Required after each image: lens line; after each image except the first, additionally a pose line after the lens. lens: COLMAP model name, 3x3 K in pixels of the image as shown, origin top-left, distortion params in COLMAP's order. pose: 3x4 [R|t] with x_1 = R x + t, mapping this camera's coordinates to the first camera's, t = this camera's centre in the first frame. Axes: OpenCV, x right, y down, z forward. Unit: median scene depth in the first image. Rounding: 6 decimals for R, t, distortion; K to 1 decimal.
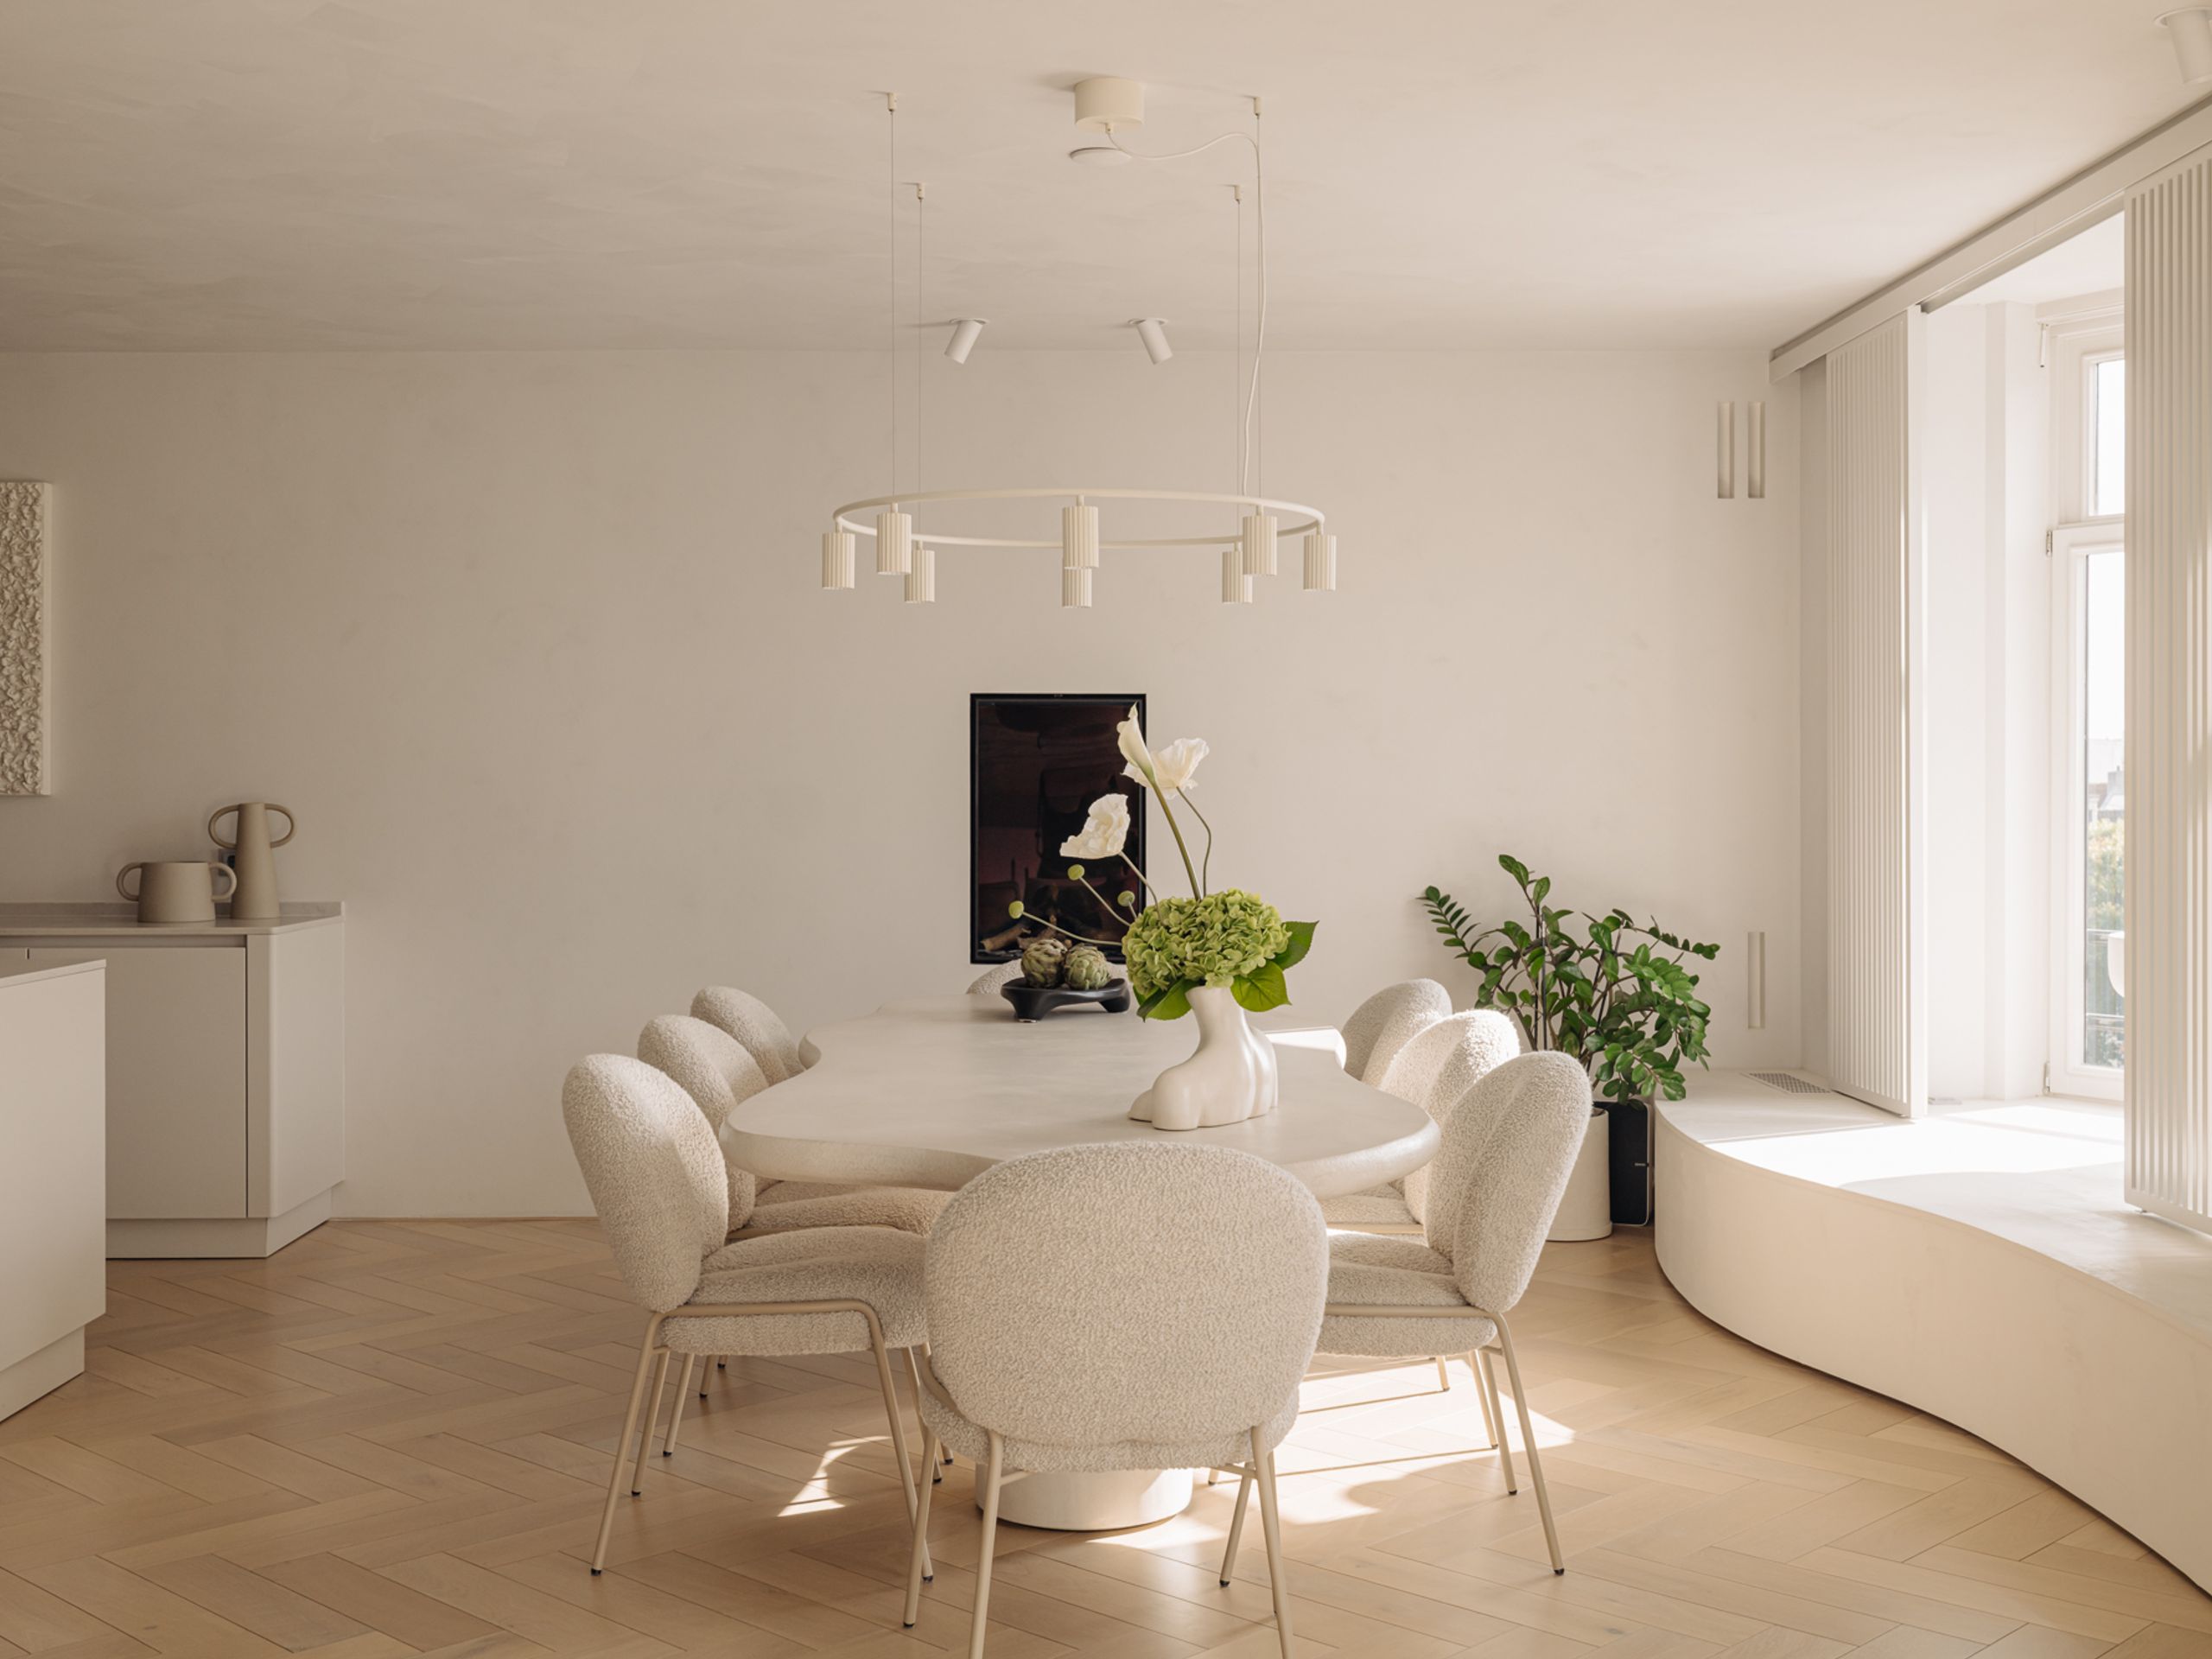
lens RADIAL K [[2455.2, 0, 1112.7], [0, 2455.2, 763.8], [0, 0, 1]] dist [0.010851, 0.000000]
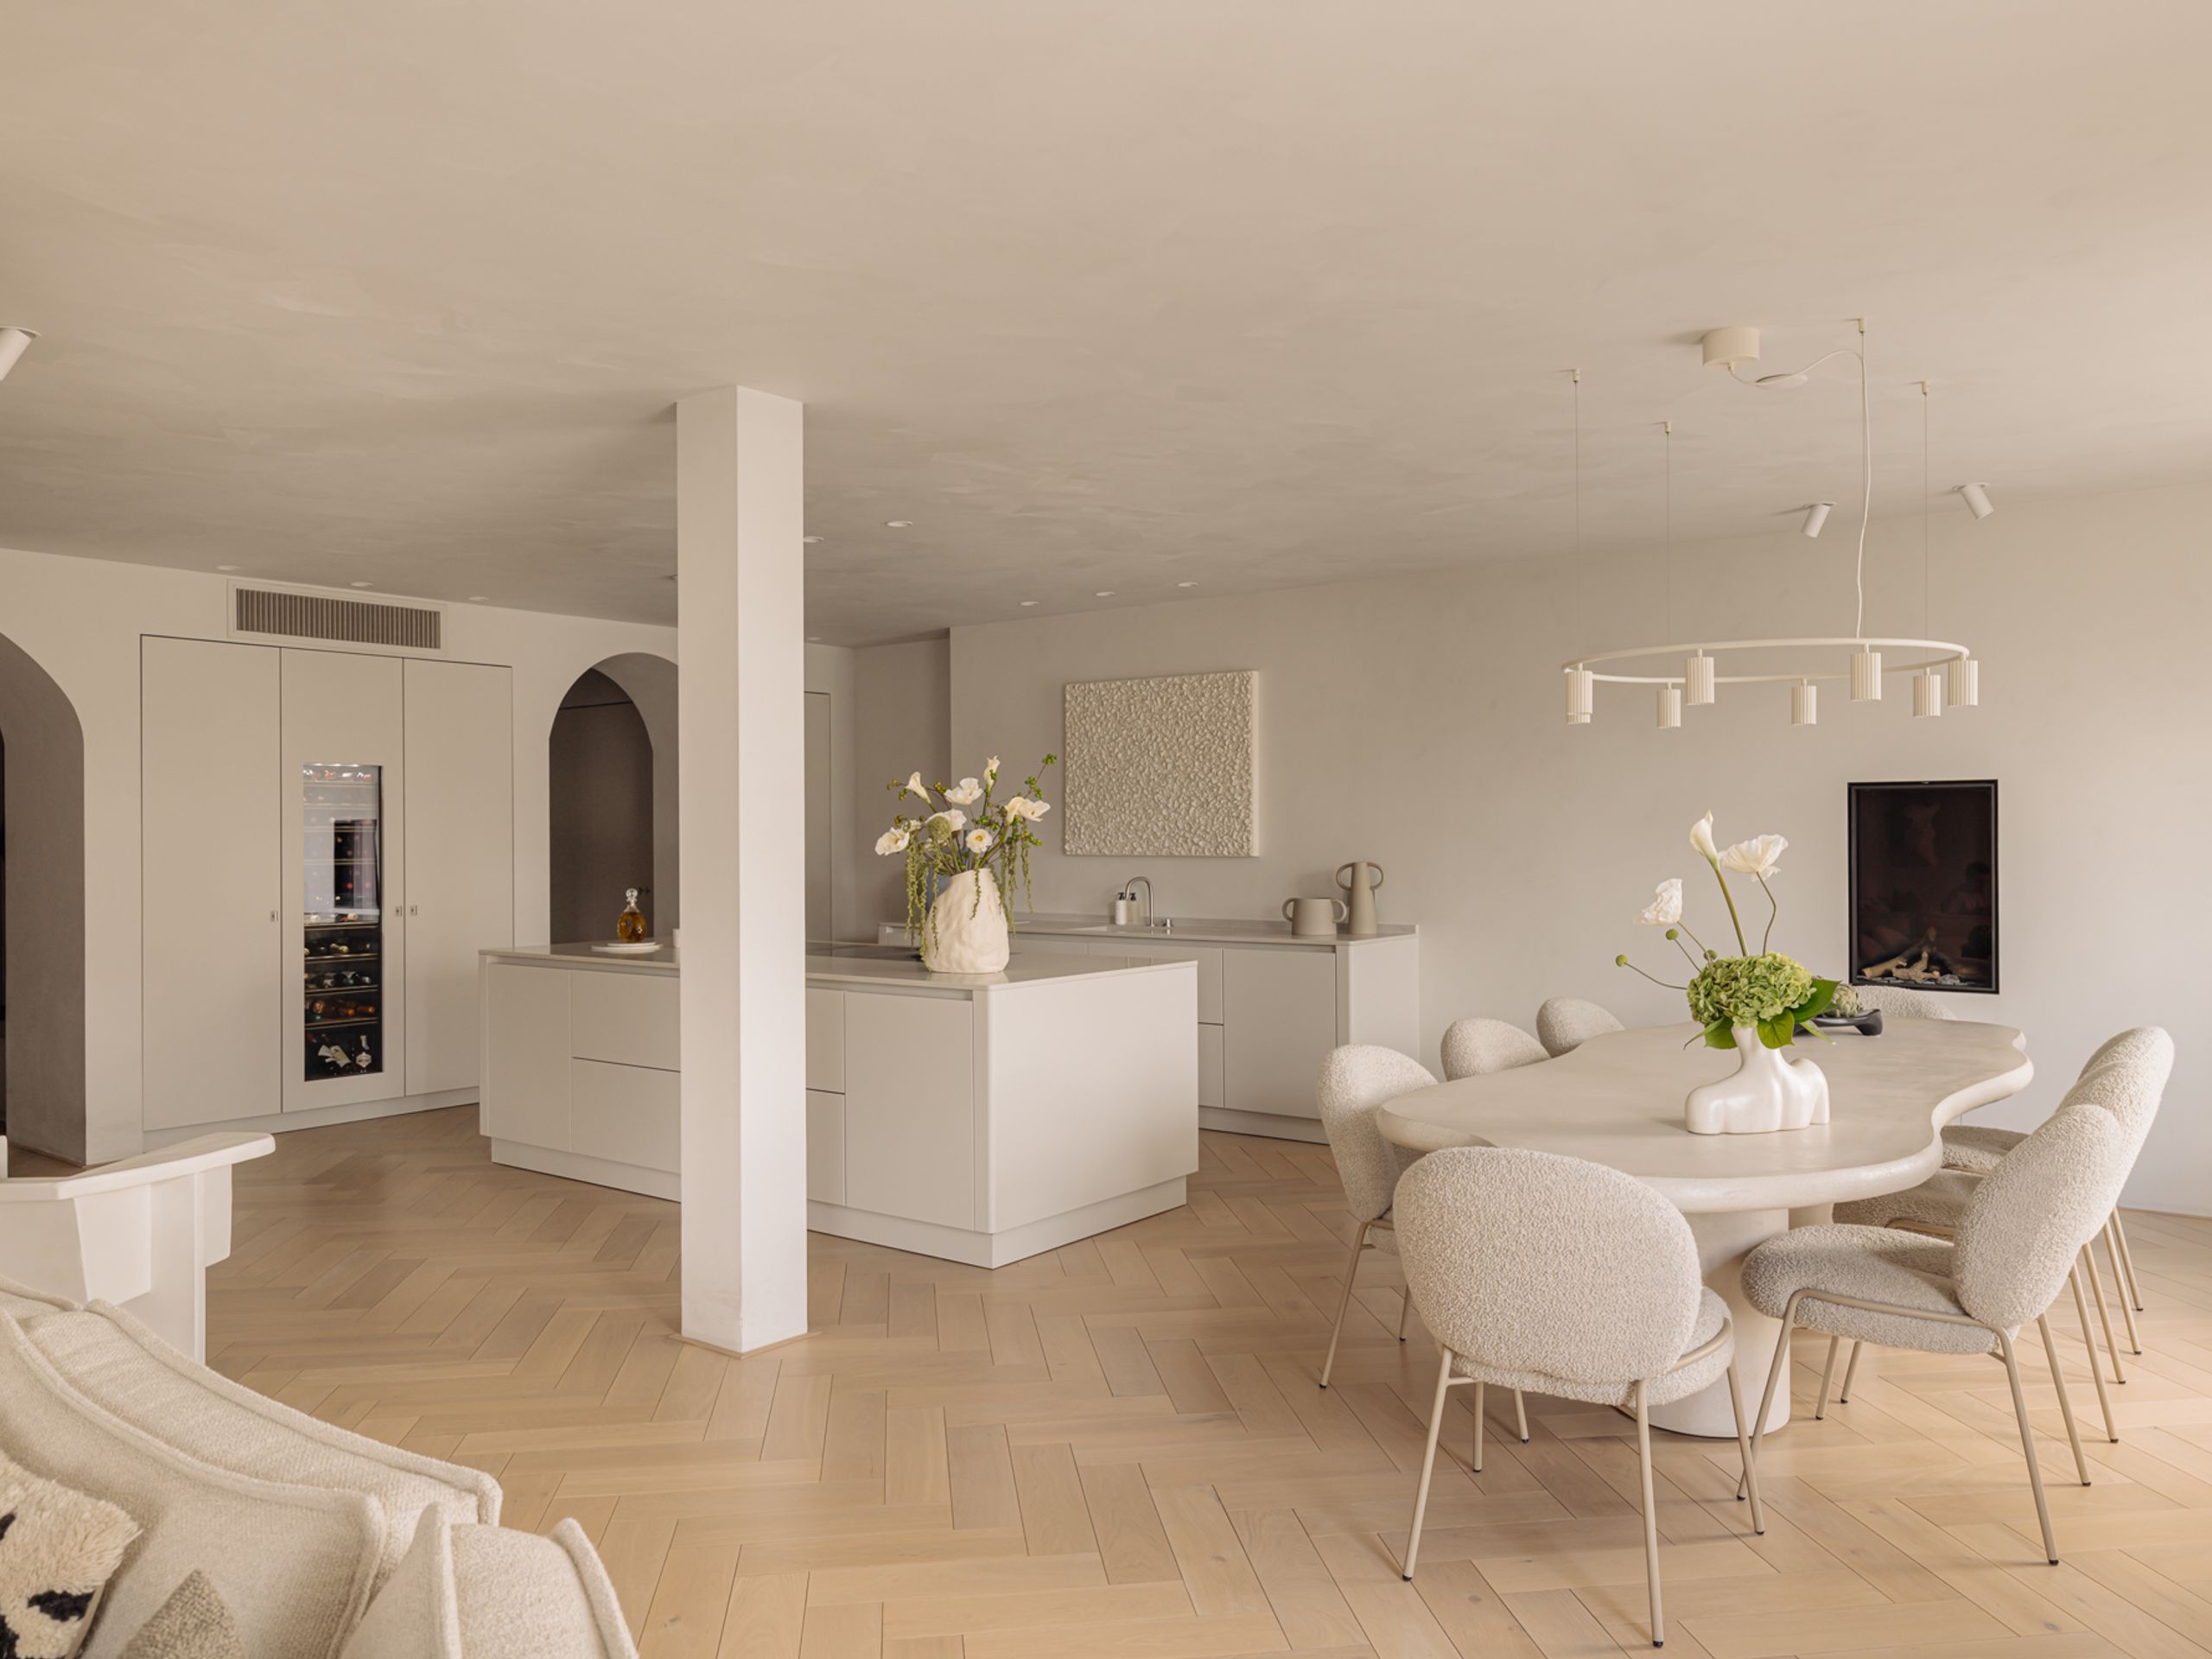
lens RADIAL K [[1594.6, 0, 1112.0], [0, 1594.6, 819.9], [0, 0, 1]] dist [0.004718, 0.003986]
pose [[0.790356, -0.009125, -0.612580, 0.160271], [0.010237, 0.999946, -0.001688, -0.011480], [0.612563, -0.004937, 0.790407, 0.077236]]
